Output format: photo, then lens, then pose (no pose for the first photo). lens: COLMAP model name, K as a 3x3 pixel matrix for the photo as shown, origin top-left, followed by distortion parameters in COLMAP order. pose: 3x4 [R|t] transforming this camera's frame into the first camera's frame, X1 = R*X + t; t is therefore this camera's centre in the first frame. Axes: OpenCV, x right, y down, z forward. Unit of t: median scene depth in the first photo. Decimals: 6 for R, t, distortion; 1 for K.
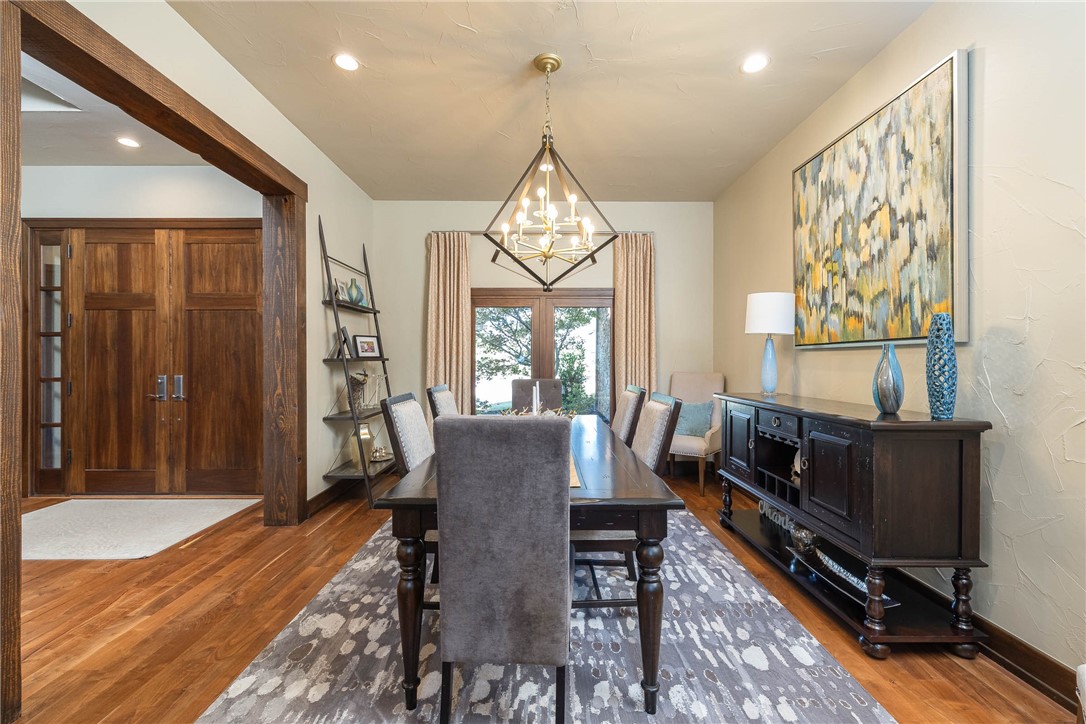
lens RADIAL K [[458.4, 0, 539.2], [0, 458.4, 360.7], [0, 0, 1]] dist [-0.000743, 0.000132]
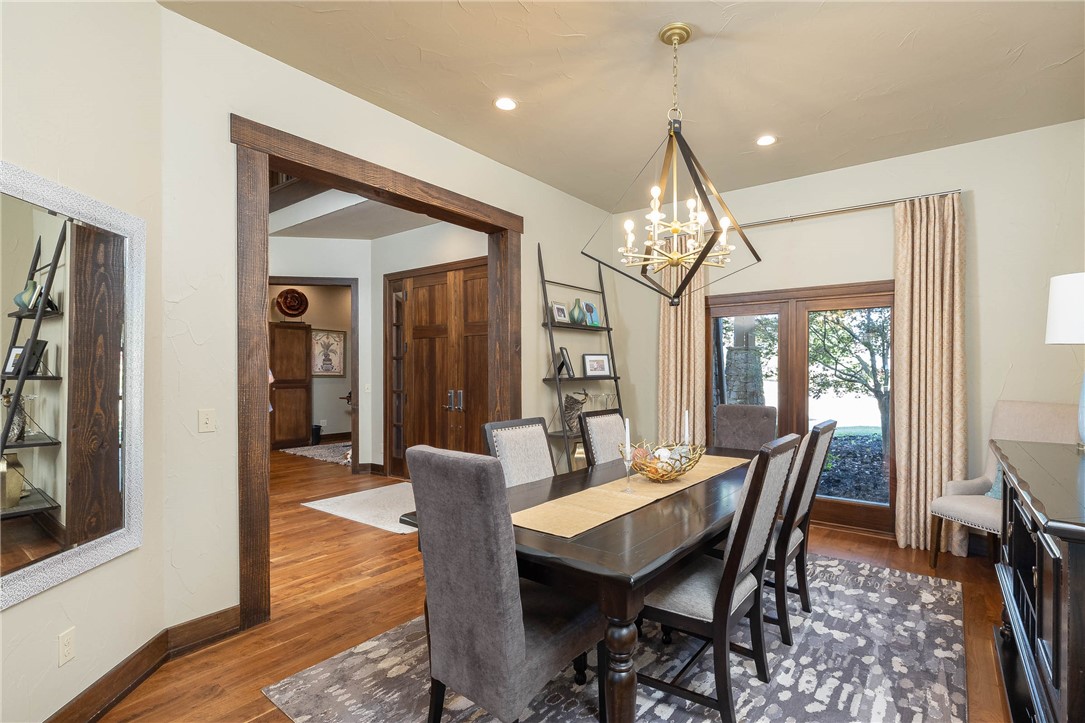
lens RADIAL K [[516.1, 0, 588.1], [0, 516.1, 373.1], [0, 0, 1]] dist [0.000216, 0.000077]
pose [[0.815635, 0.002485, -0.578562, 0.332004], [-0.000516, 0.999994, 0.003568, -0.022856], [0.578567, -0.002611, 0.815631, 0.099428]]
